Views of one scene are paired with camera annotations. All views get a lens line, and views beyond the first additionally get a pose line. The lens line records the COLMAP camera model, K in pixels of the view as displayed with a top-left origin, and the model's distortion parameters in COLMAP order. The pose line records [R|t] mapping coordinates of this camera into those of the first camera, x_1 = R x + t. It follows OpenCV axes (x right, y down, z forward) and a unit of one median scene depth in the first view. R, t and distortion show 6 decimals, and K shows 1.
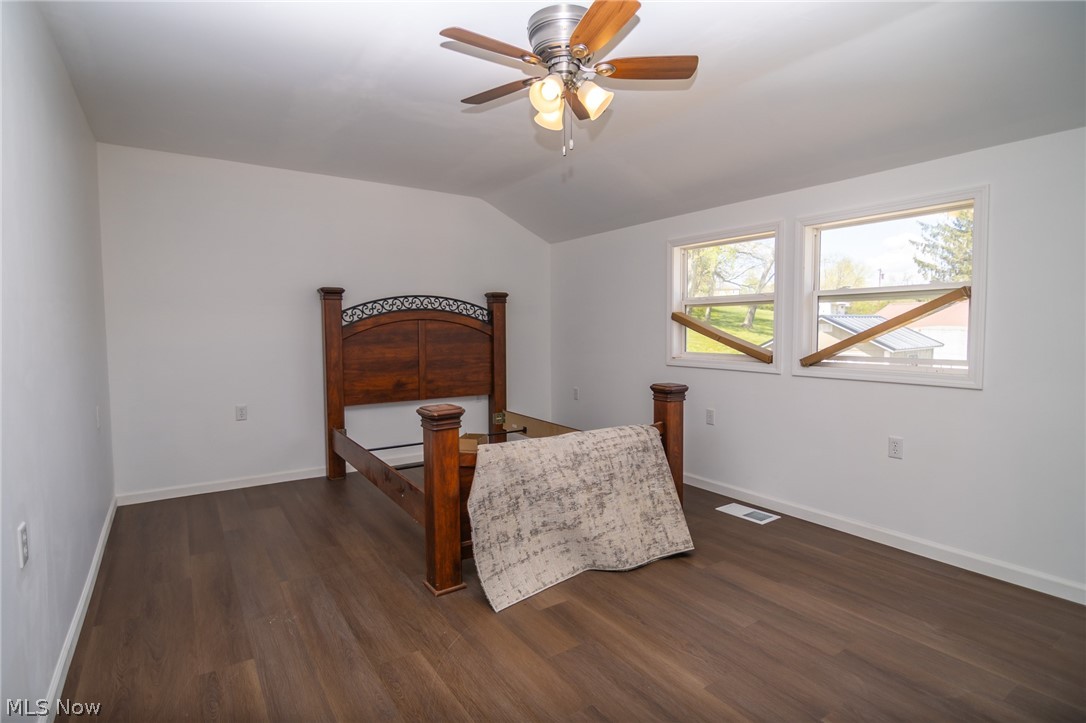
lens RADIAL K [[574.4, 0, 543.0], [0, 574.4, 361.5], [0, 0, 1]] dist [0.000565, 0.000222]
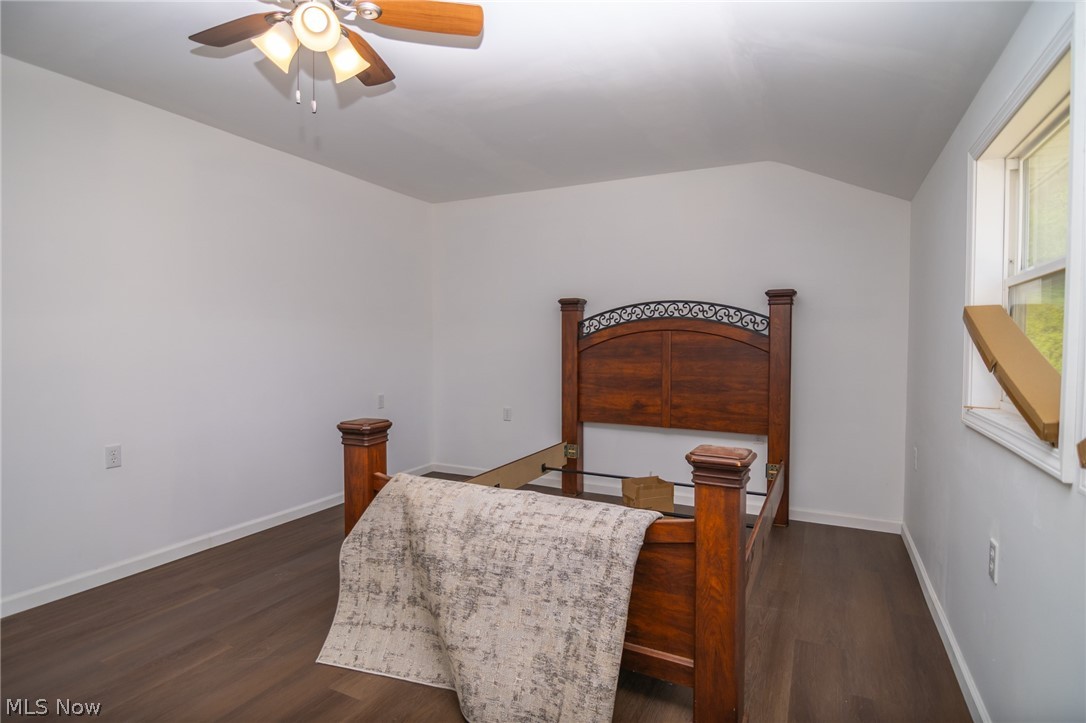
lens RADIAL K [[574.4, 0, 543.0], [0, 574.4, 361.5], [0, 0, 1]] dist [0.000565, 0.000222]
pose [[0.456924, 0.035252, -0.888807, 0.464774], [-0.060863, 0.998112, 0.008298, -0.025558], [0.887421, 0.050304, 0.458206, 0.493396]]
